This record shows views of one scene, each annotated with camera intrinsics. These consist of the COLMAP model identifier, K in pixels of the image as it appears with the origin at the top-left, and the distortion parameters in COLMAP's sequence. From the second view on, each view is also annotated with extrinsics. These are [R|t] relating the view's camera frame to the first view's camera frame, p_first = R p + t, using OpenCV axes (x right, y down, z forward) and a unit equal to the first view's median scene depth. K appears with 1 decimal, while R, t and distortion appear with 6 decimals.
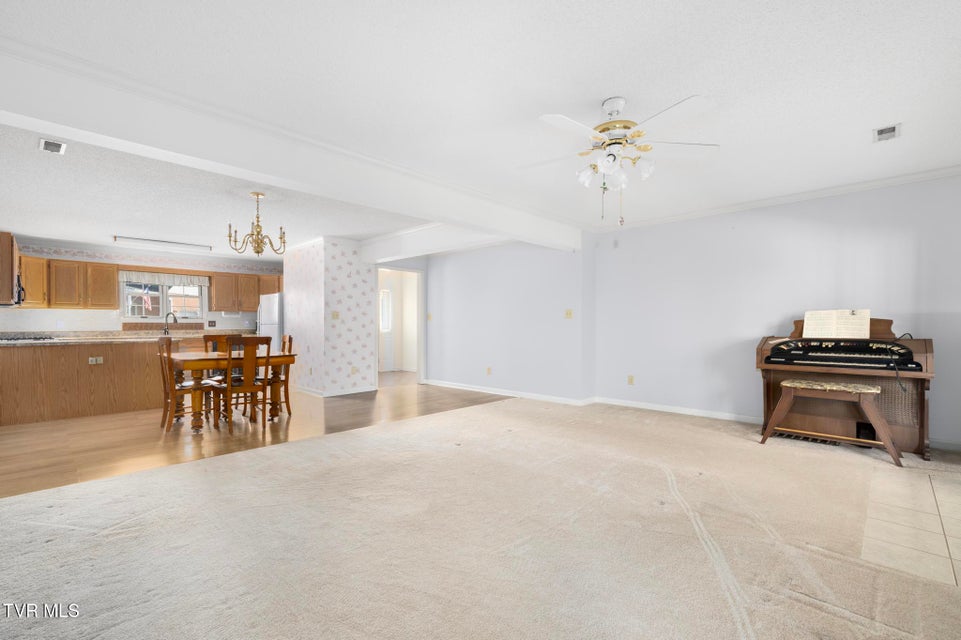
lens RADIAL K [[421.0, 0, 480.5], [0, 421.0, 320.0], [0, 0, 1]] dist [-0.000338, -0.000009]
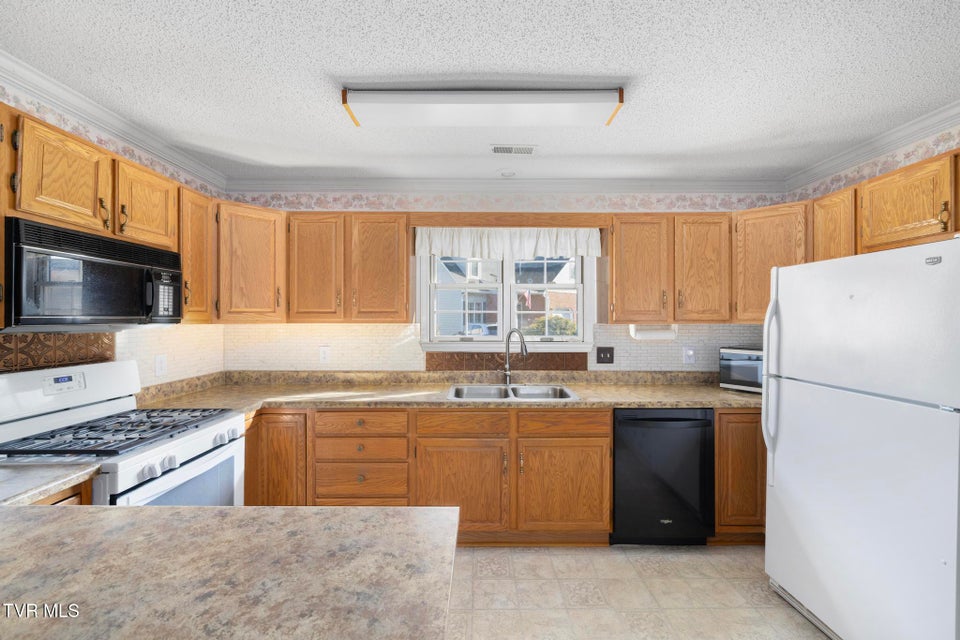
lens RADIAL K [[405.7, 0, 481.3], [0, 405.7, 317.6], [0, 0, 1]] dist [0.000390, 0.000087]
pose [[0.700106, 0.008347, -0.713990, -0.500839], [0.002363, 0.999899, 0.014007, -0.034113], [0.714035, -0.011494, 0.700015, 0.730522]]
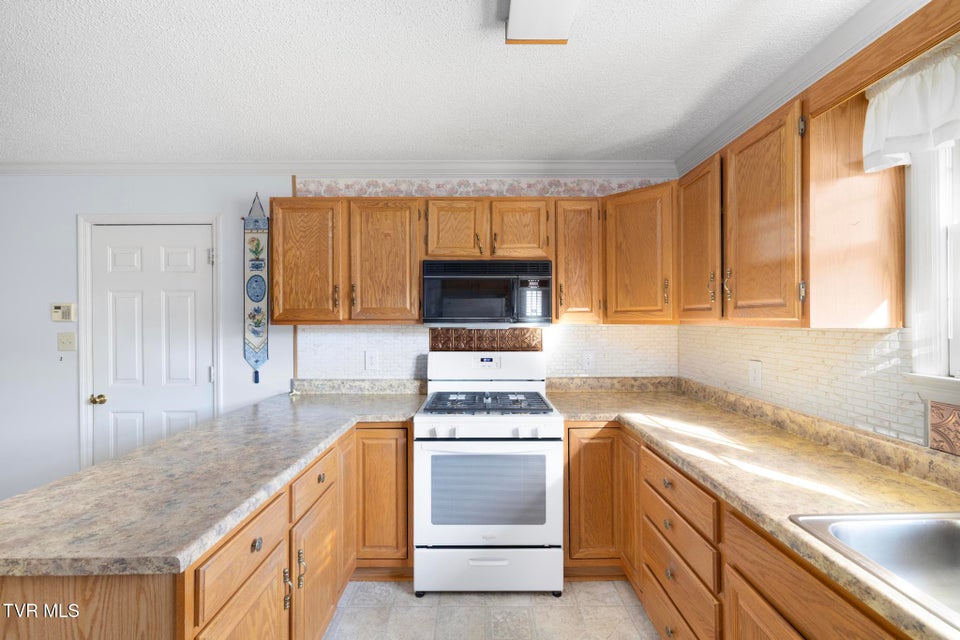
lens RADIAL K [[402.6, 0, 480.0], [0, 402.6, 320.0], [0, 0, 1]] dist [-0.000214, 0.000185]
pose [[-0.713430, 0.011720, -0.700628, -0.590924], [0.018525, 0.999826, -0.002139, -0.029313], [0.700482, -0.014505, -0.713523, 0.965322]]
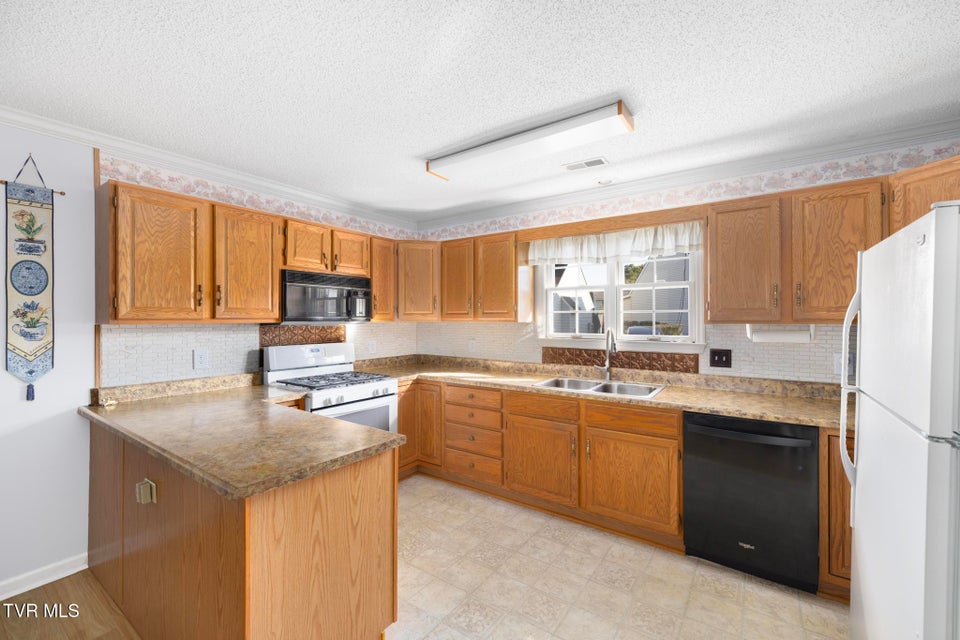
lens RADIAL K [[399.9, 0, 482.3], [0, 399.9, 318.6], [0, 0, 1]] dist [0.001459, 0.000277]
pose [[0.158108, 0.009245, -0.987379, -0.378318], [0.012072, 0.999863, 0.011295, -0.033214], [0.987348, -0.013705, 0.157975, 0.833329]]
